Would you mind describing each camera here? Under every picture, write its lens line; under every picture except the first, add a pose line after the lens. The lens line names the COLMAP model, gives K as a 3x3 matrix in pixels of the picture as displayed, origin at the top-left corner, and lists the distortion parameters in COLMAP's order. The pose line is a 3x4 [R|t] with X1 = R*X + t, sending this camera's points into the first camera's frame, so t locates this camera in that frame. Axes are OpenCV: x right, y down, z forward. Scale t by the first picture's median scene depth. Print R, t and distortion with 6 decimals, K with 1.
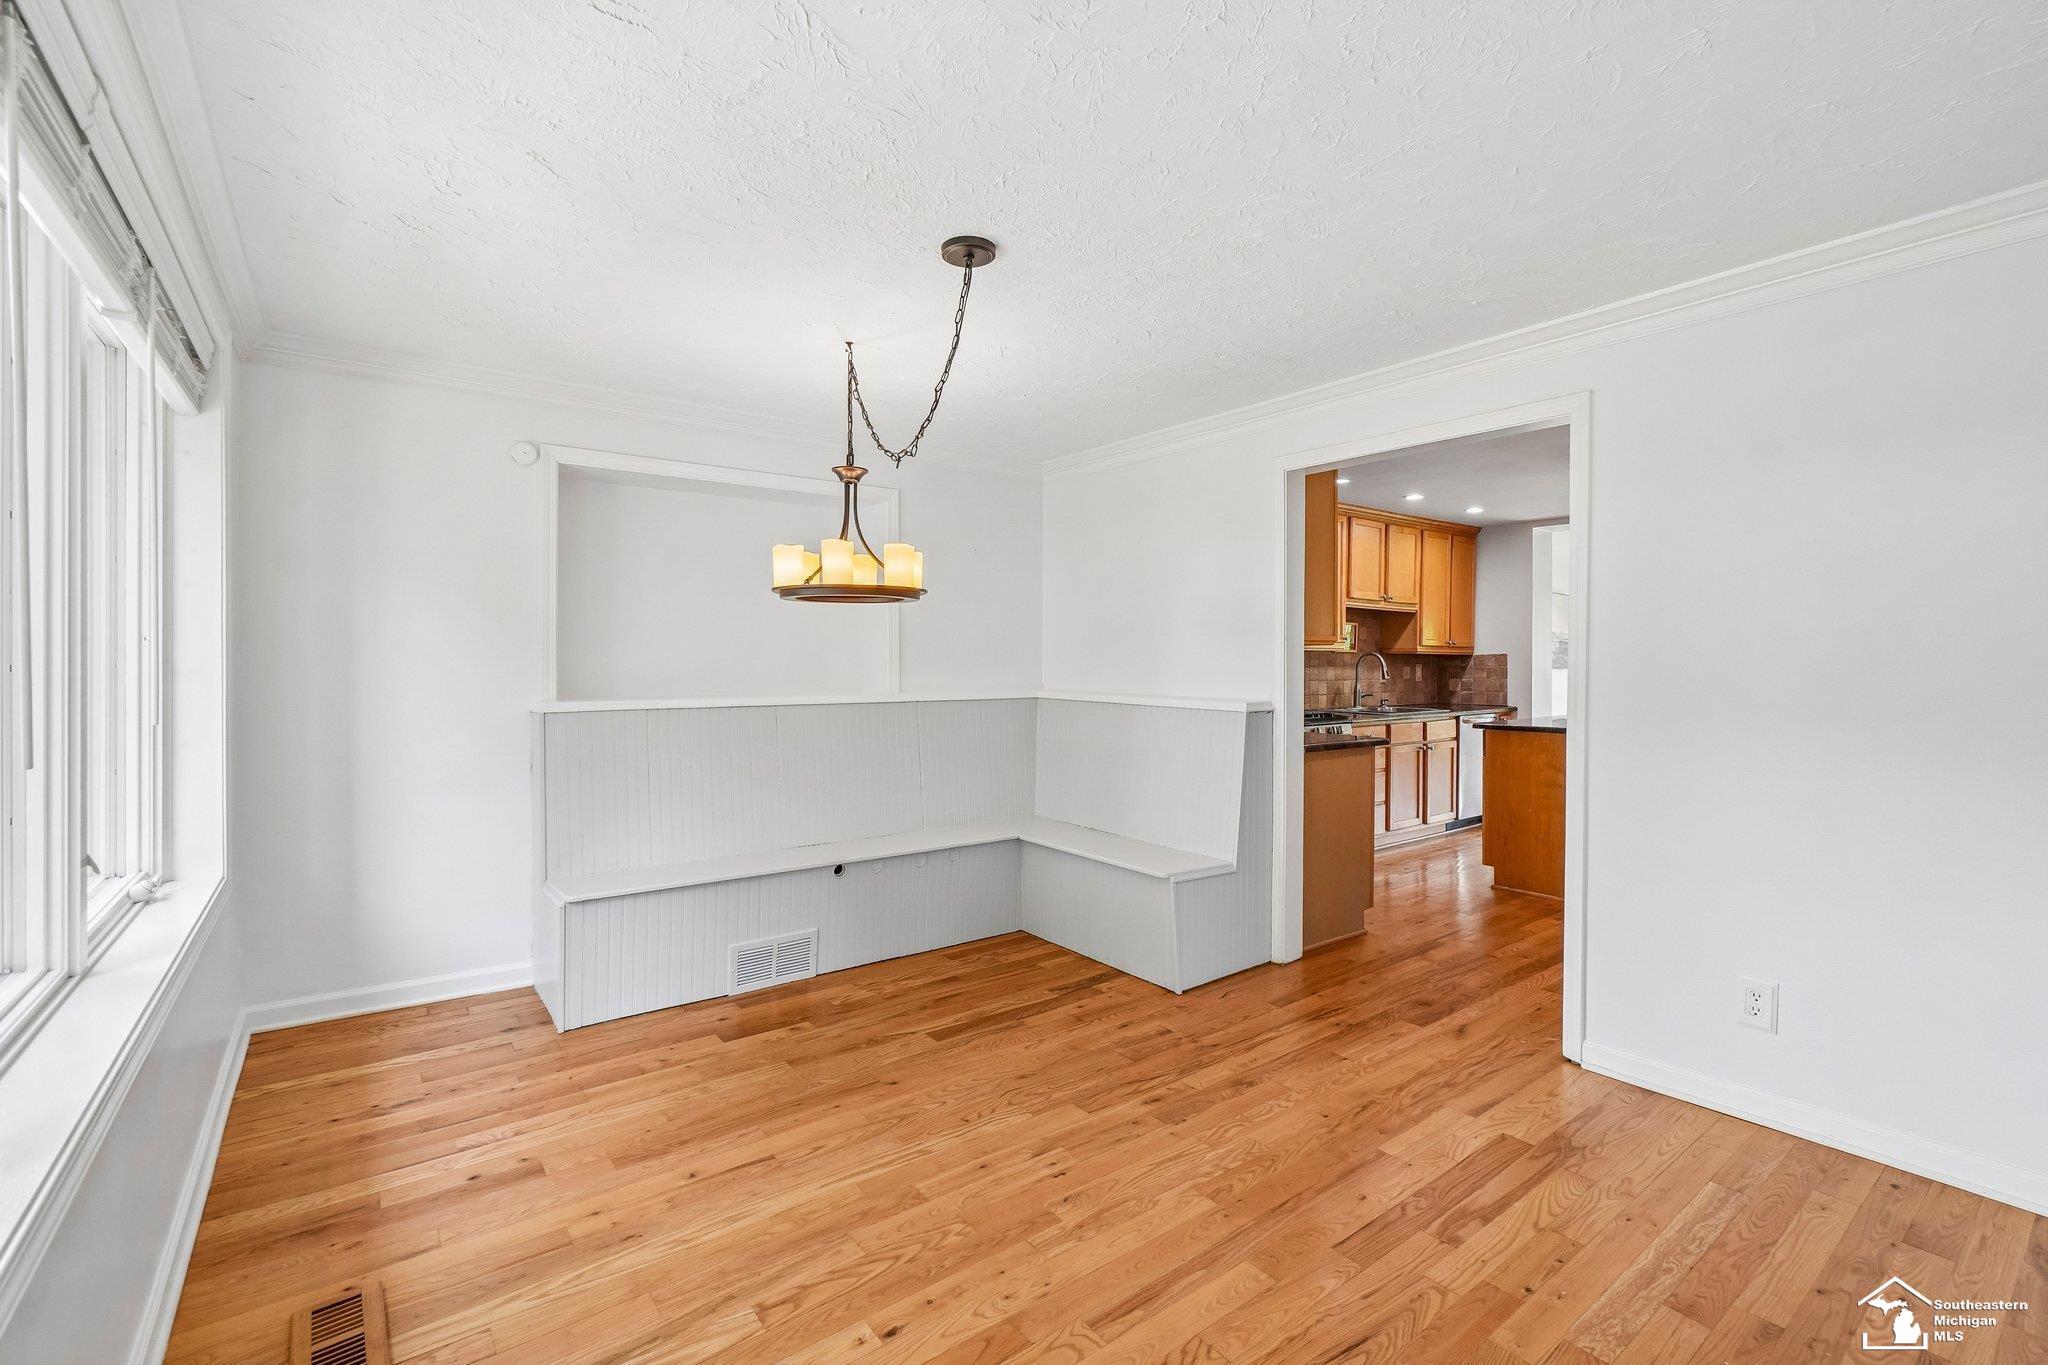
lens RADIAL K [[893.1, 0, 1025.6], [0, 893.1, 672.0], [0, 0, 1]] dist [-0.004686, 0.000975]
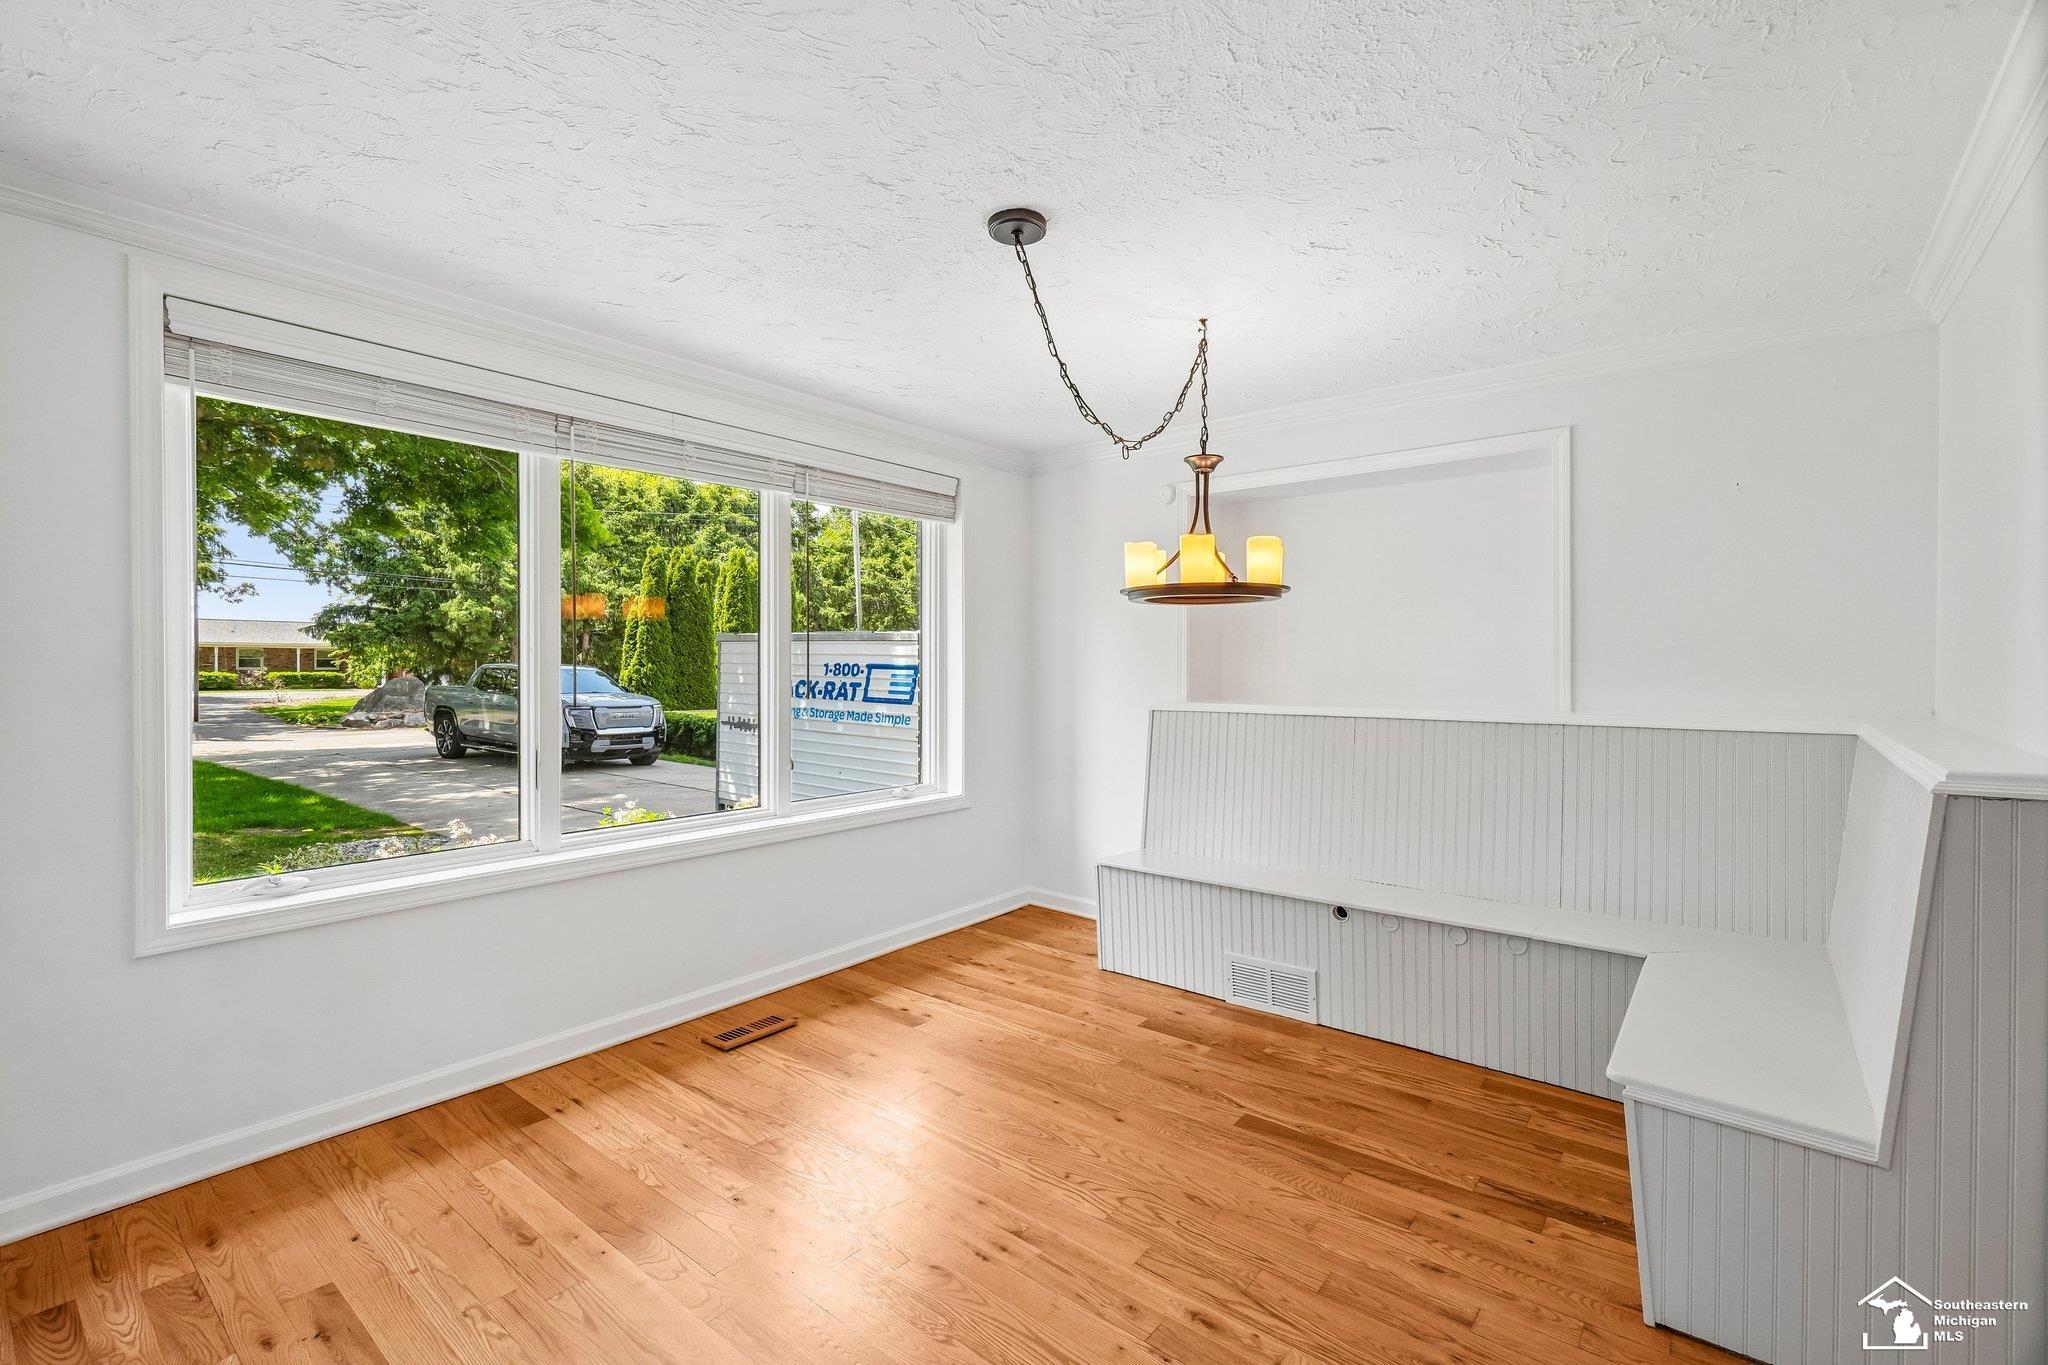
lens RADIAL K [[893.1, 0, 1025.2], [0, 893.1, 676.5], [0, 0, 1]] dist [-0.004686, 0.000975]
pose [[0.240526, 0.011610, -0.970573, 0.633433], [-0.006543, 0.999925, 0.010340, -0.012644], [0.970621, 0.003863, 0.240584, 0.584170]]
